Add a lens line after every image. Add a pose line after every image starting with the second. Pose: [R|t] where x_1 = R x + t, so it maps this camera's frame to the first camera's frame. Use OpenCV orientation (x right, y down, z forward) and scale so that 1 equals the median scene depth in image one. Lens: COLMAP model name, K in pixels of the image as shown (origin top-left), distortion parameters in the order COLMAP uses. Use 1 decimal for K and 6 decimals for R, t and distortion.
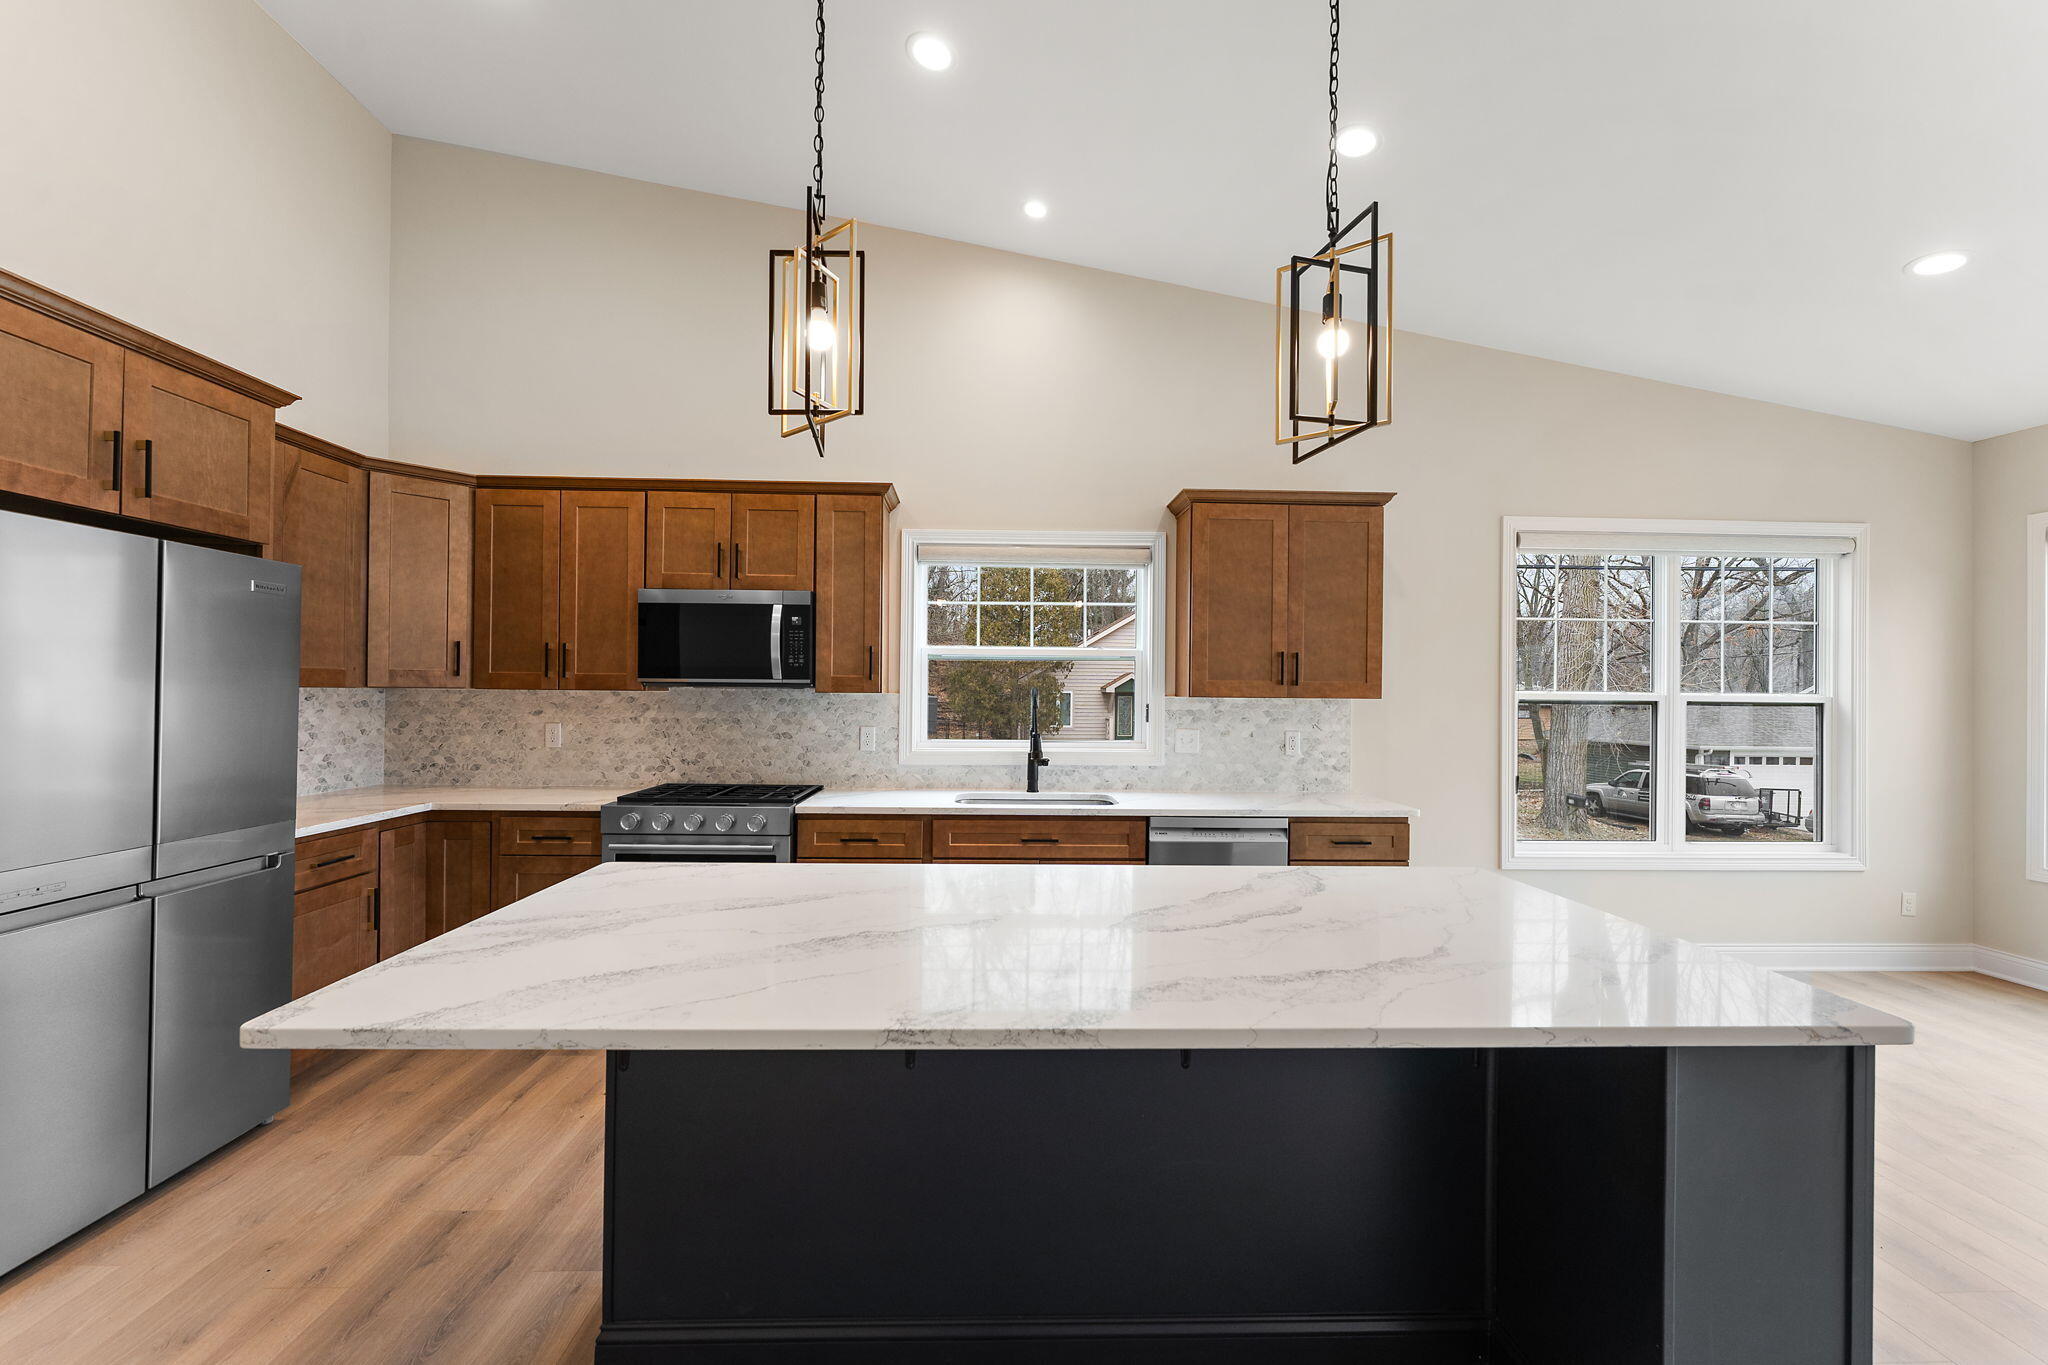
lens RADIAL K [[826.7, 0, 1010.7], [0, 826.7, 688.8], [0, 0, 1]] dist [-0.003641, -0.000328]
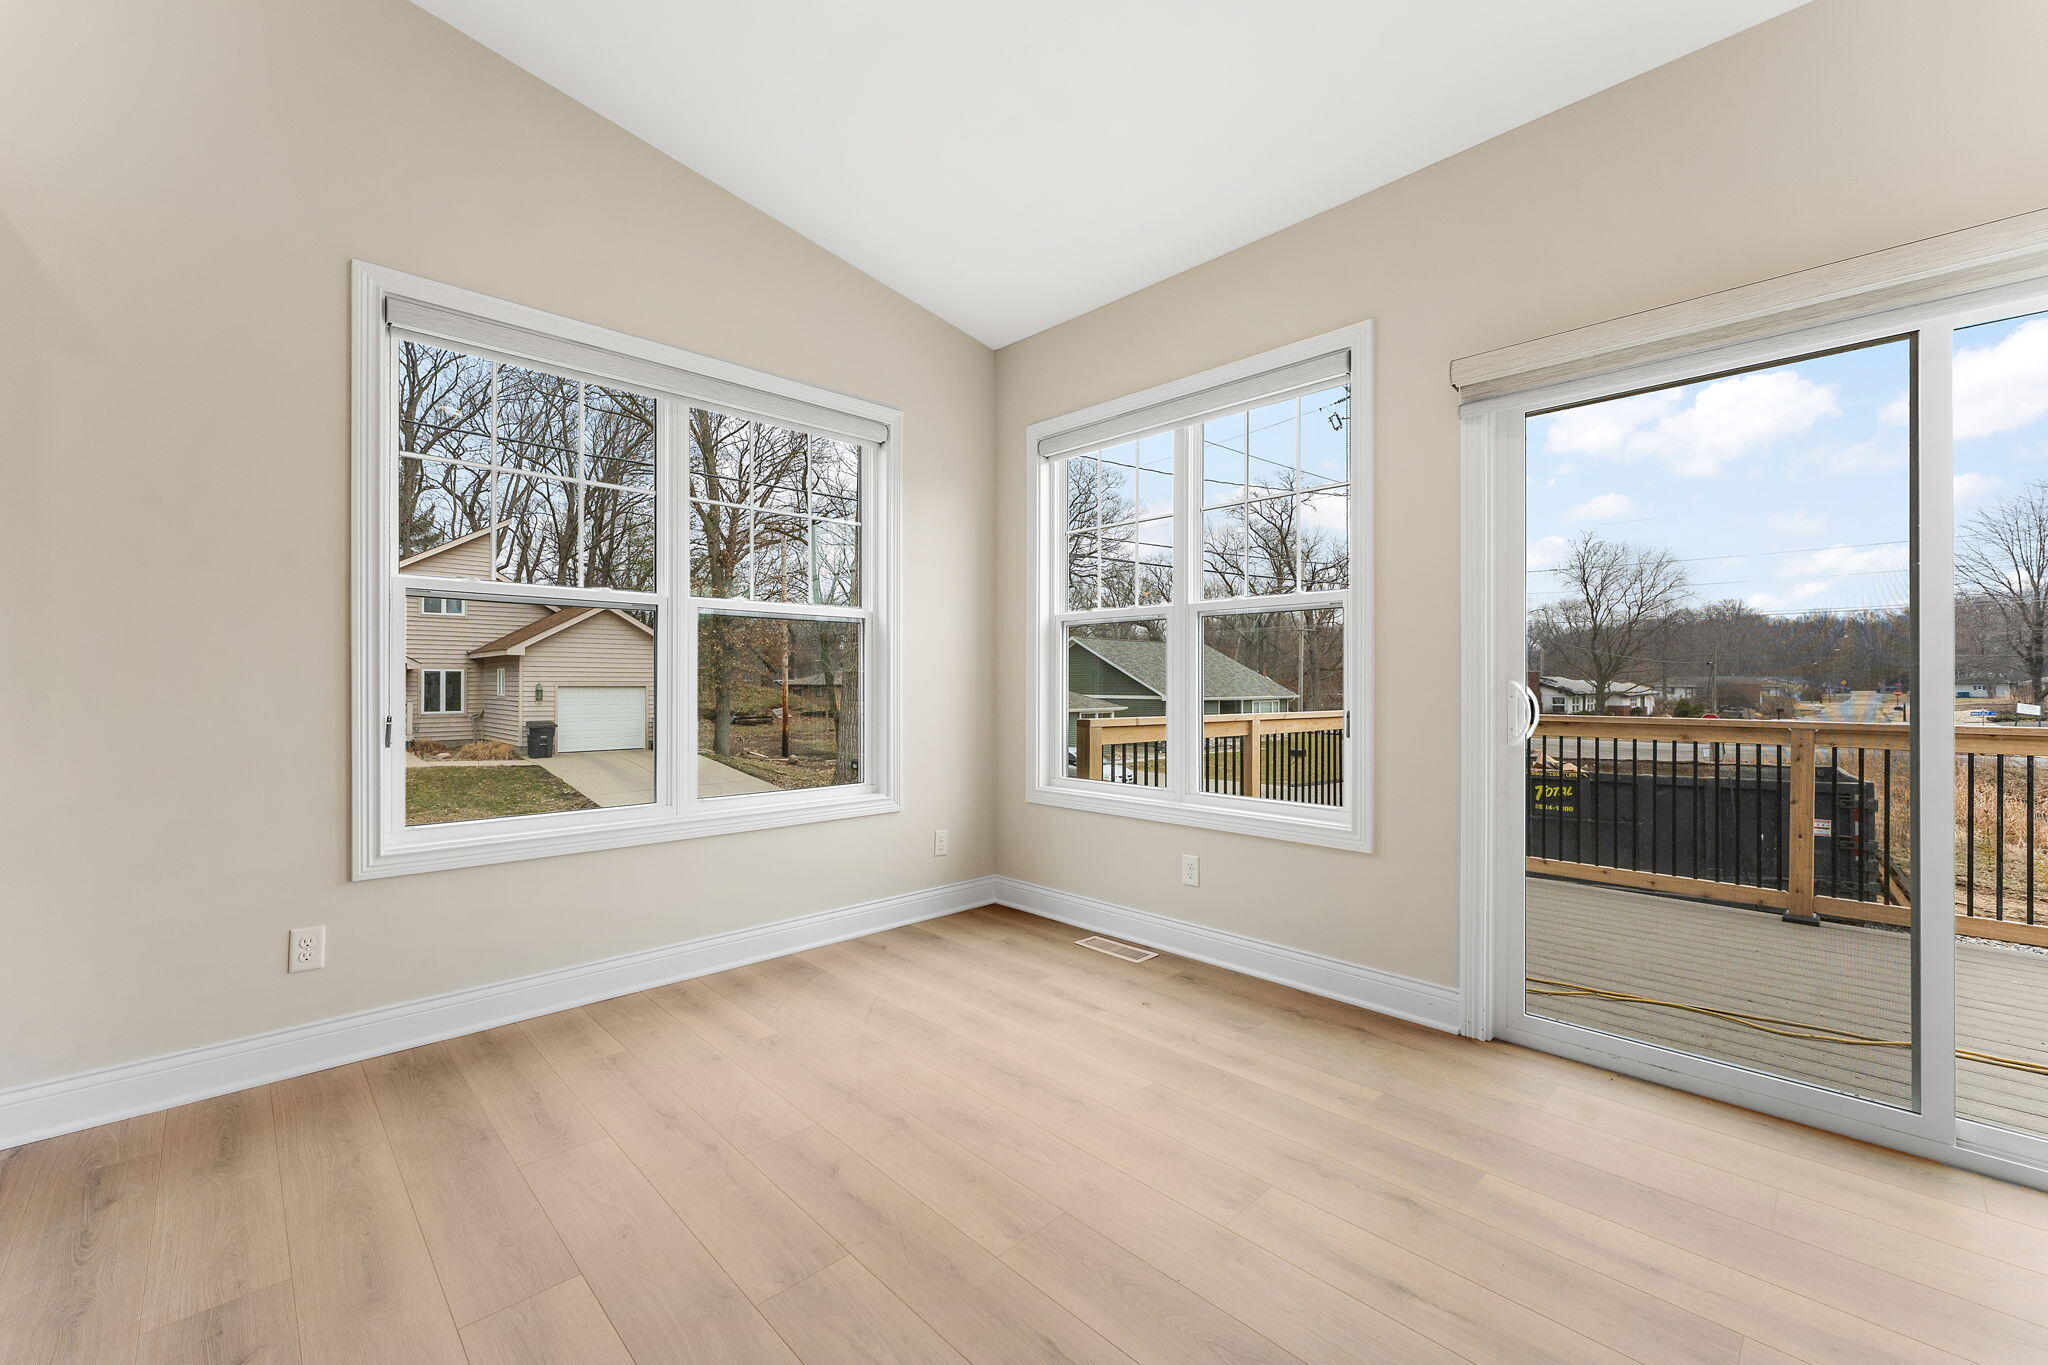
lens RADIAL K [[826.7, 0, 1010.7], [0, 826.7, 688.8], [0, 0, 1]] dist [-0.003641, -0.000328]
pose [[0.745655, -0.015653, 0.666148, 0.558614], [0.003628, 0.999805, 0.019432, 0.077048], [-0.666322, -0.012072, 0.745566, 0.278434]]
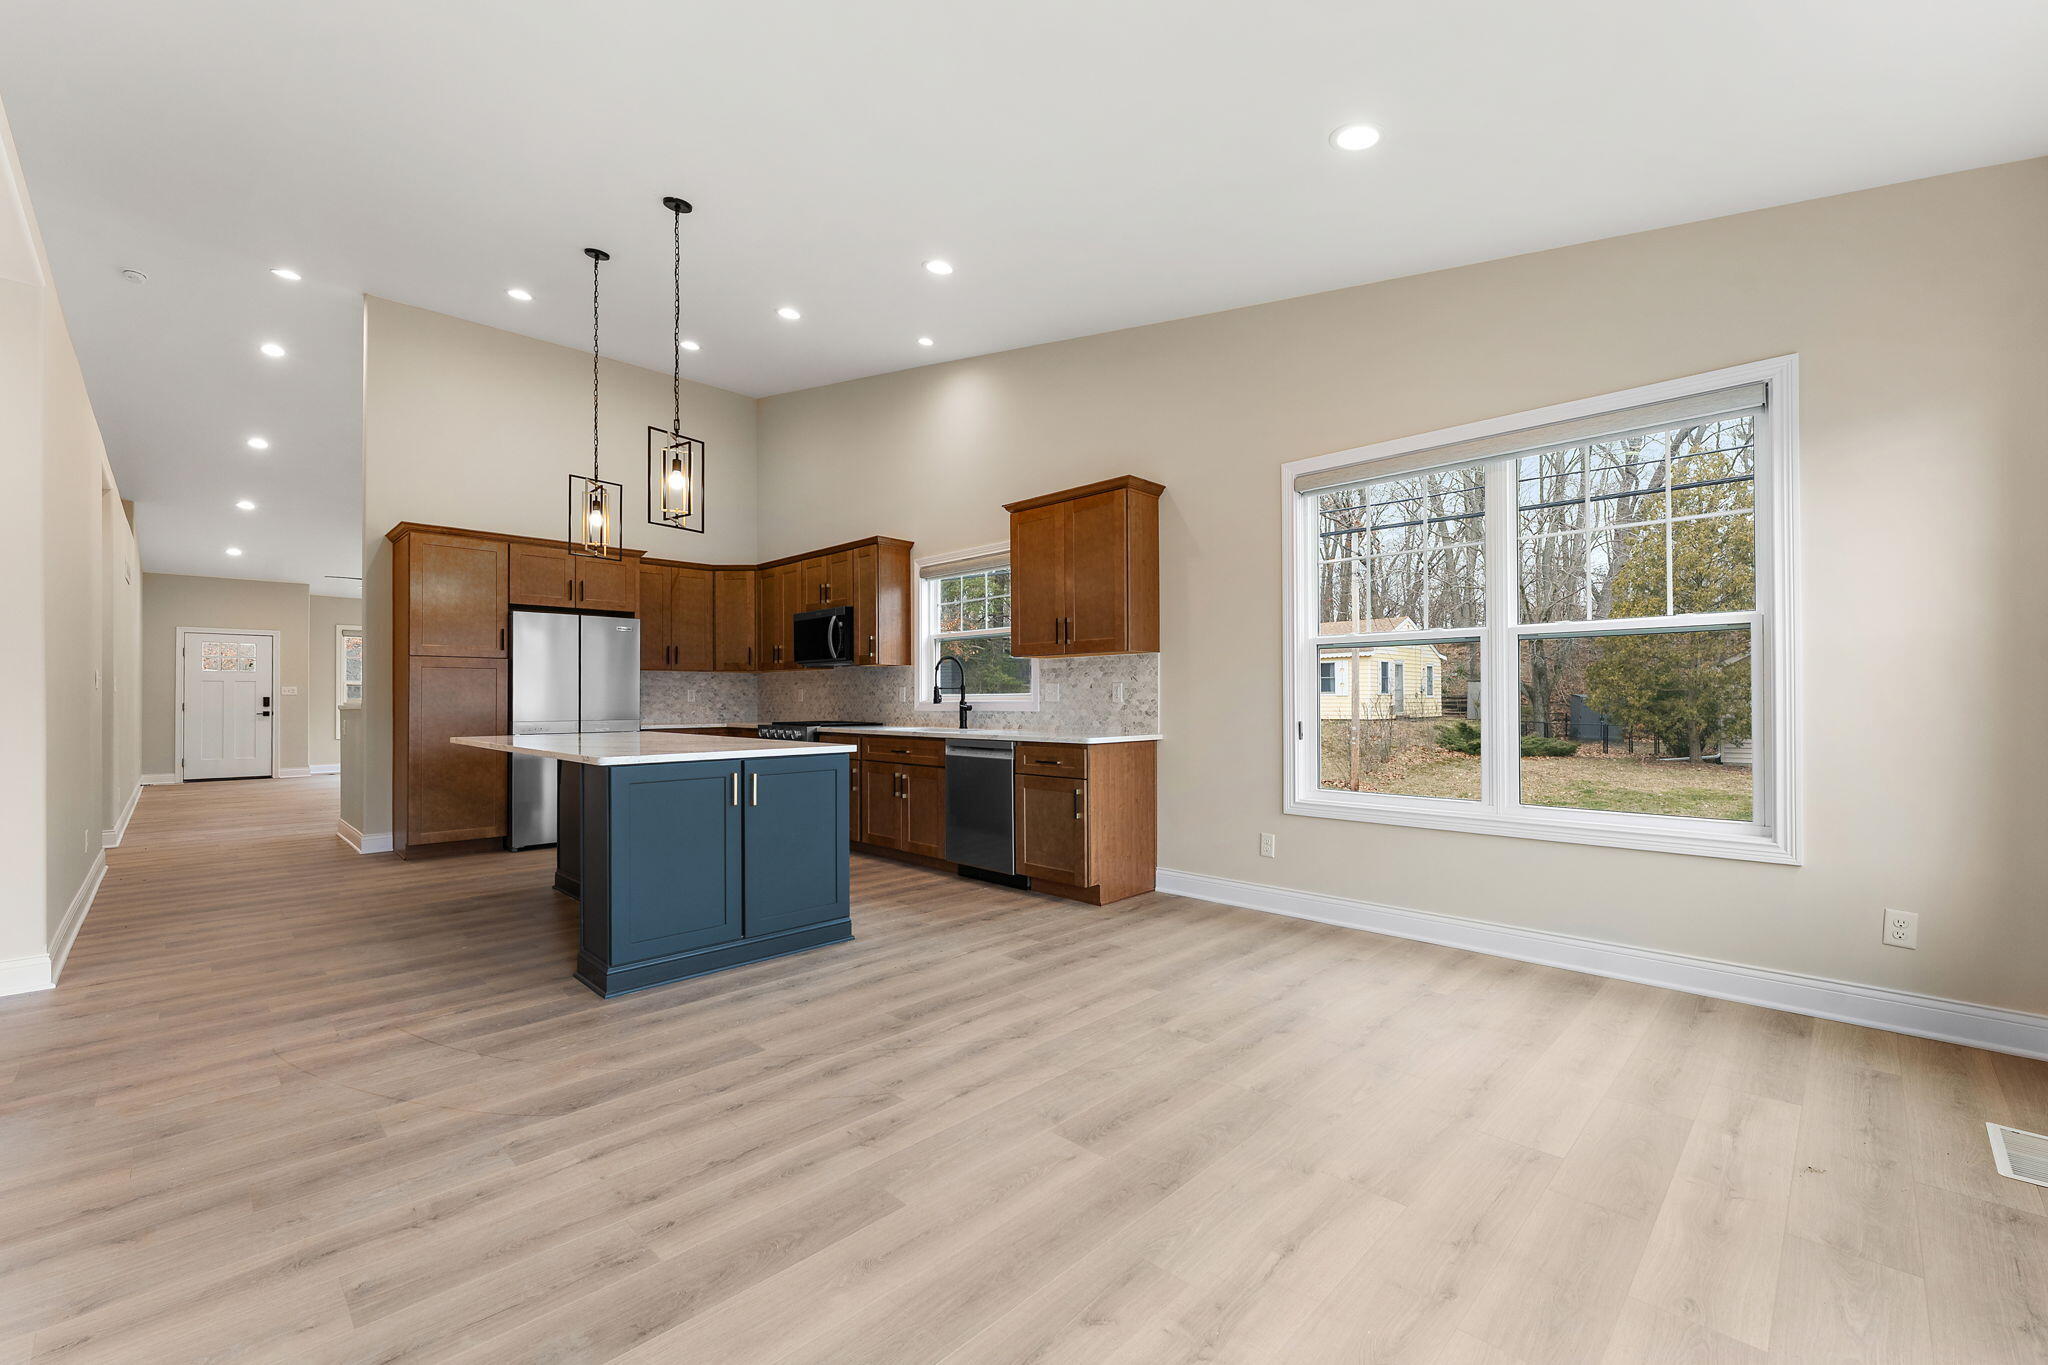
lens RADIAL K [[826.7, 0, 1010.7], [0, 826.7, 688.8], [0, 0, 1]] dist [-0.003641, -0.000328]
pose [[0.684545, -0.022690, -0.728617, 1.117089], [0.013746, 0.999740, -0.018218, 0.080366], [0.728841, 0.002456, 0.684679, 0.060666]]
